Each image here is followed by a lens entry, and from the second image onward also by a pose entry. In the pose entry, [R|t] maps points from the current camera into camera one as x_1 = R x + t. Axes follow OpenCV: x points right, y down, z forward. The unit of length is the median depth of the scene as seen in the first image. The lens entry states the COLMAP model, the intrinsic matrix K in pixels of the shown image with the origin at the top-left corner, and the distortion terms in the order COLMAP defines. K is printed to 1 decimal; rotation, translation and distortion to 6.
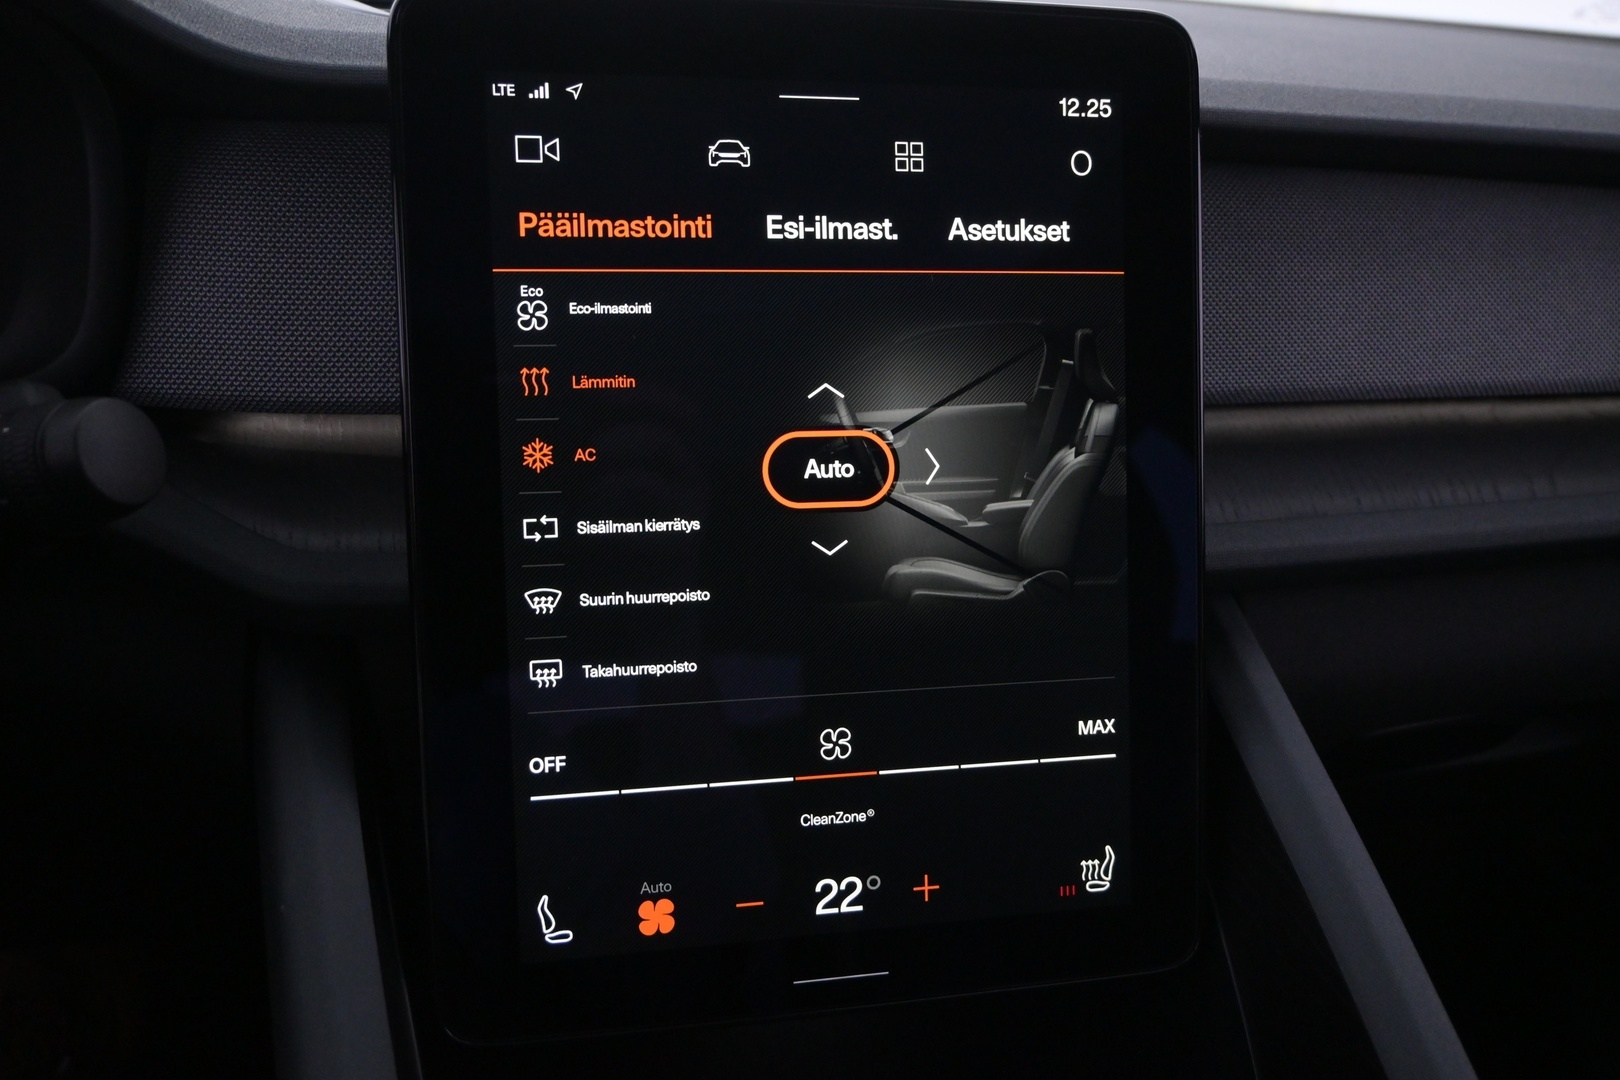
lens RADIAL K [[1334.0, 0, 810.0], [0, 1334.0, 540.0], [0, 0, 1]] dist [-0.008318, 0.005641]
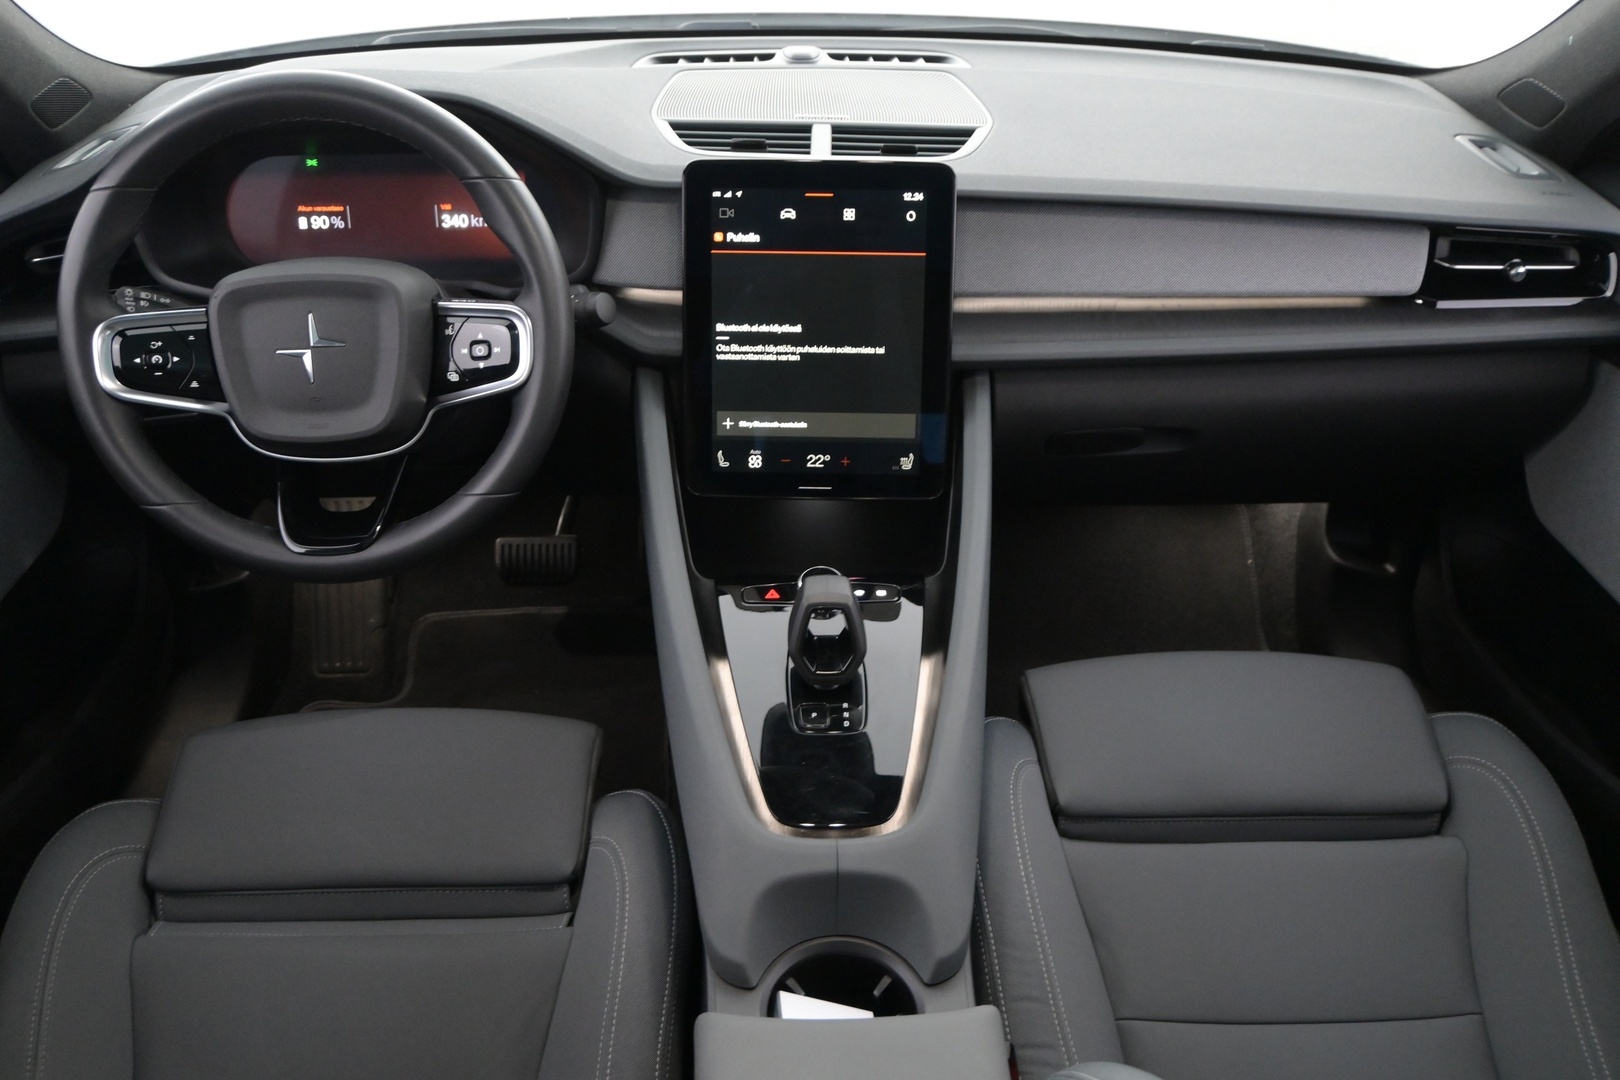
lens RADIAL K [[1357.5, 0, 810.0], [0, 1357.5, 540.0], [0, 0, 1]] dist [-0.029143, -0.003106]
pose [[0.979558, 0.081082, -0.184099, 0.591243], [-0.049777, 0.984409, 0.168704, -0.076205], [0.194908, -0.156091, 0.968322, -2.014944]]
